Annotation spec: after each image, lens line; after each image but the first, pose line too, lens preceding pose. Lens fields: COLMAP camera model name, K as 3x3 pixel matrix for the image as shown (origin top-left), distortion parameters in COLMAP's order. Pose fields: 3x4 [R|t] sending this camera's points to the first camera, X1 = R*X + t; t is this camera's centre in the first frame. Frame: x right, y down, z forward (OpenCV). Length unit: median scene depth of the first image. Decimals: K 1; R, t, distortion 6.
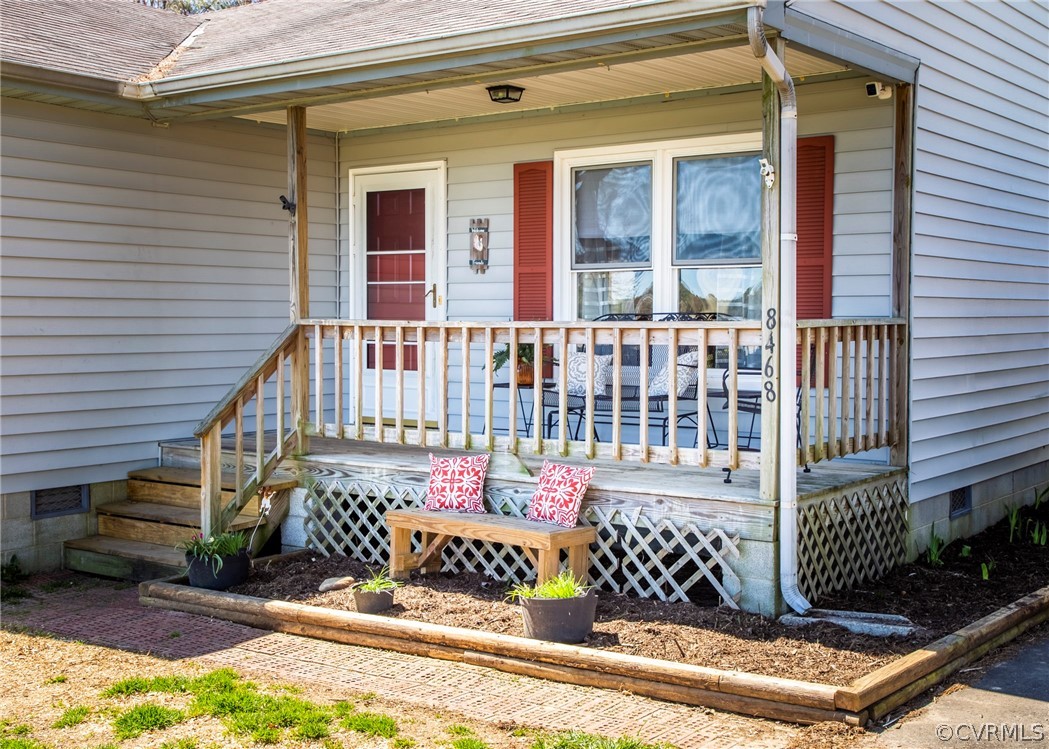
lens RADIAL K [[1320.6, 0, 524.5], [0, 1320.6, 374.5], [0, 0, 1]] dist [0.072432, 0.006174]
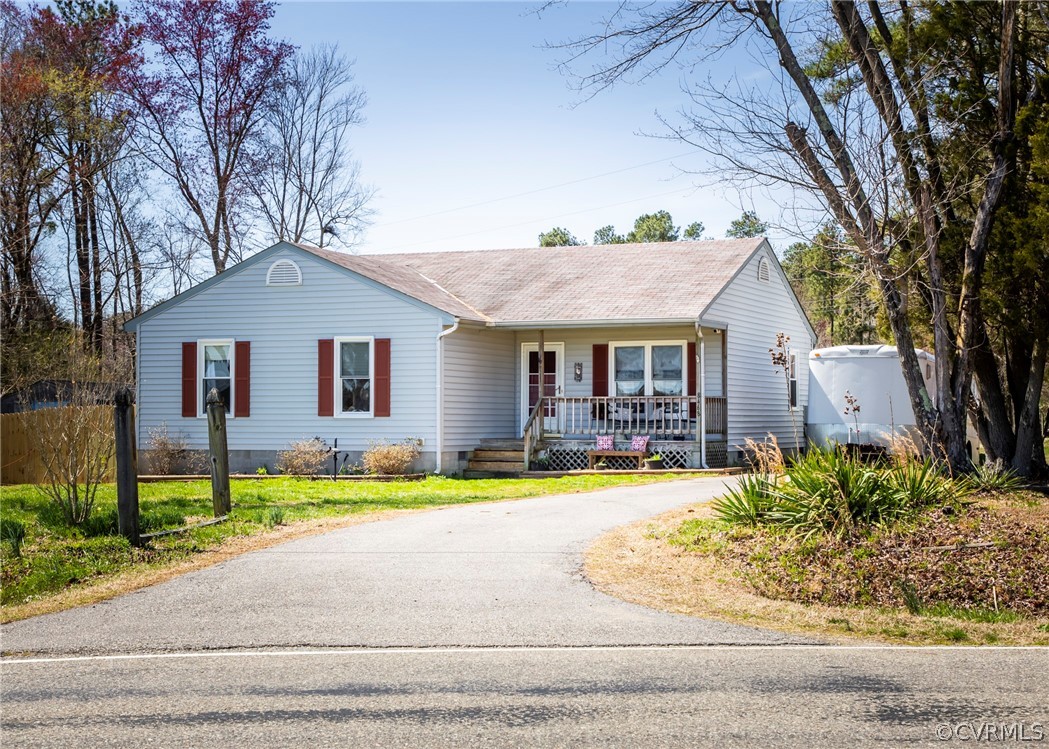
lens RADIAL K [[1720.5, 0, 524.5], [0, 1720.5, 374.5], [0, 0, 1]] dist [0.012095, 0.070122]
pose [[0.974435, 0.007666, 0.224537, -1.127812], [0.008420, 0.997470, -0.070594, 0.194258], [-0.224510, 0.070679, 0.971905, -2.969824]]
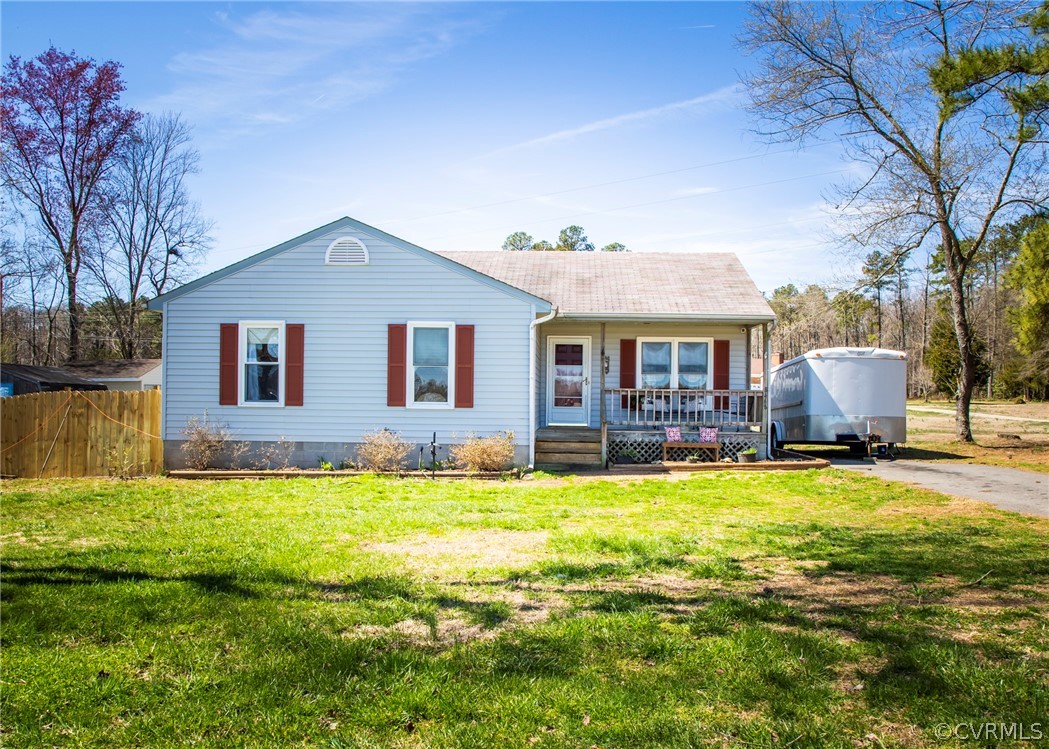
lens RADIAL K [[952.5, 0, 524.5], [0, 952.5, 374.5], [0, 0, 1]] dist [-0.177206, 0.157817]
pose [[0.824381, 0.023484, 0.565548, -1.622982], [0.014143, 0.997972, -0.062056, 0.064642], [-0.565858, 0.059157, 0.822378, -0.781451]]
